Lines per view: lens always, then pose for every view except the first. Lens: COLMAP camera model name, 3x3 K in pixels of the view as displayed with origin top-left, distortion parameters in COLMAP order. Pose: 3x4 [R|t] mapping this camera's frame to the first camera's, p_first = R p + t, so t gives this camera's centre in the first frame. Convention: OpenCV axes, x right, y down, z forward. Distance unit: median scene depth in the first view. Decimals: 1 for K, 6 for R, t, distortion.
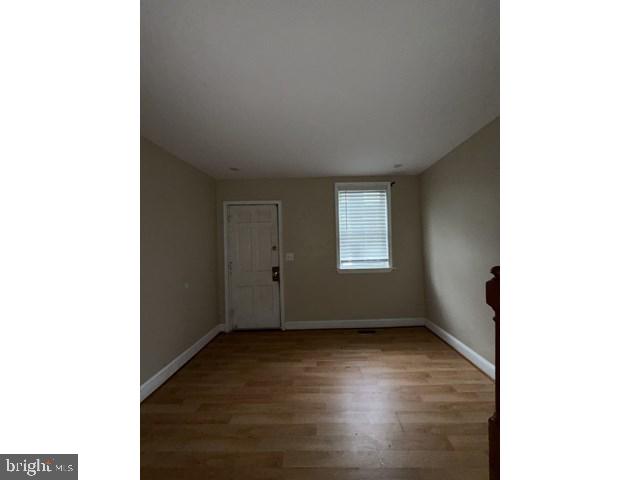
lens RADIAL K [[190.7, 0, 320.0], [0, 190.7, 240.0], [0, 0, 1]] dist [0.001244, 0.000034]
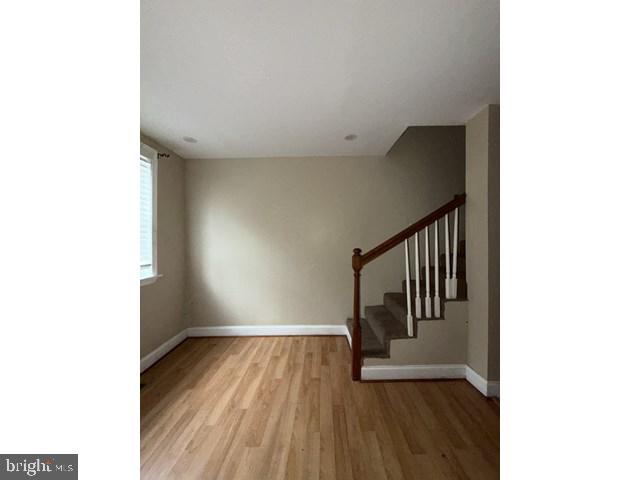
lens RADIAL K [[190.7, 0, 320.0], [0, 190.7, 240.0], [0, 0, 1]] dist [0.001244, 0.000034]
pose [[-0.014263, 0.017831, 0.999739, -0.427329], [-0.013358, 0.999748, -0.018022, 0.028311], [-0.999809, -0.013612, -0.014021, 0.555742]]
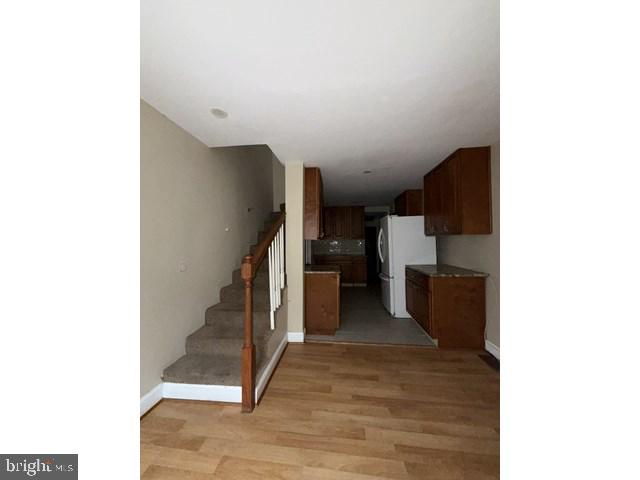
lens RADIAL K [[190.7, 0, 320.0], [0, 190.7, 240.0], [0, 0, 1]] dist [0.001244, 0.000034]
pose [[-0.995101, 0.029557, 0.094345, 0.045704], [0.027041, 0.999247, -0.027837, 0.016154], [-0.095097, -0.025150, -0.995150, 1.048363]]
